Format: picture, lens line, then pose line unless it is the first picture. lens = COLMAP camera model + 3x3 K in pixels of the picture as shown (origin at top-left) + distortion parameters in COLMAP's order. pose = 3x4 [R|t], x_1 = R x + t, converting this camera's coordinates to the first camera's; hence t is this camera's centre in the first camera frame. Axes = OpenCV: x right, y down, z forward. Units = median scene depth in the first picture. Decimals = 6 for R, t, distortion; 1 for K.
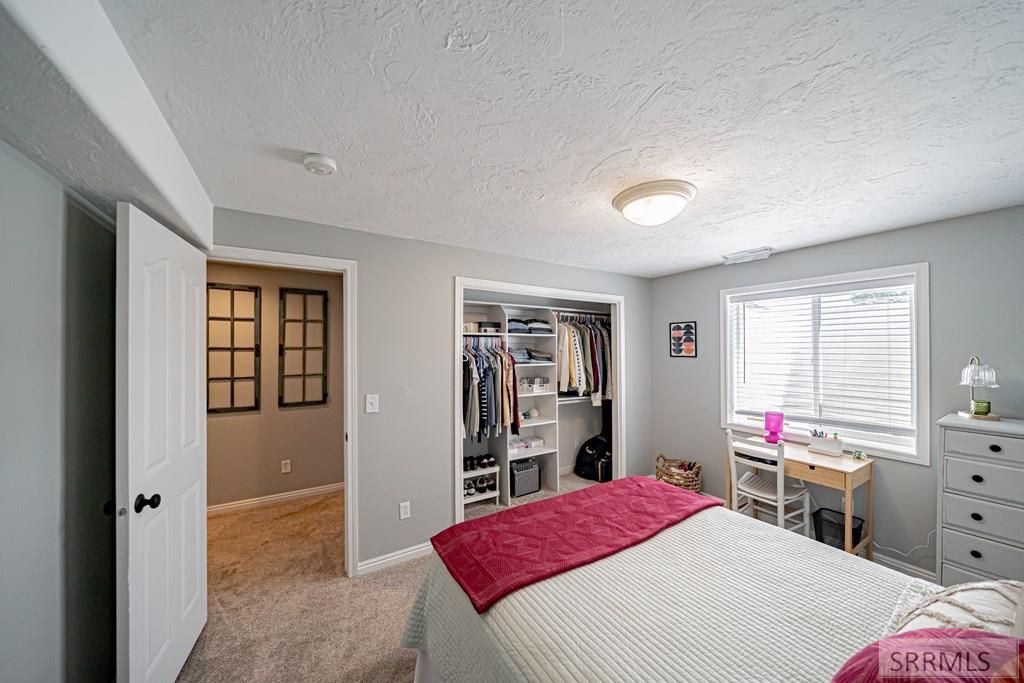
lens RADIAL K [[355.1, 0, 517.4], [0, 355.1, 336.2], [0, 0, 1]] dist [0.000998, 0.000057]
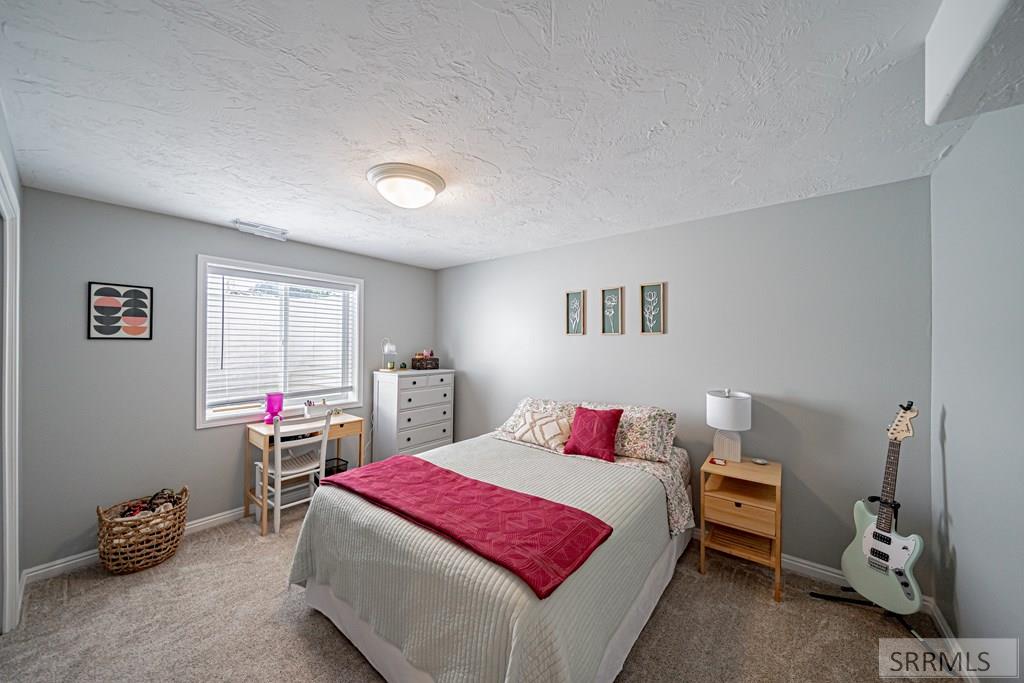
lens RADIAL K [[358.9, 0, 512.0], [0, 358.9, 341.5], [0, 0, 1]] dist [-0.000865, -0.000035]
pose [[-0.318376, 0.002352, 0.947962, -0.404038], [-0.043158, 0.998924, -0.016974, 0.047481], [-0.946982, -0.046316, -0.317932, 0.597201]]
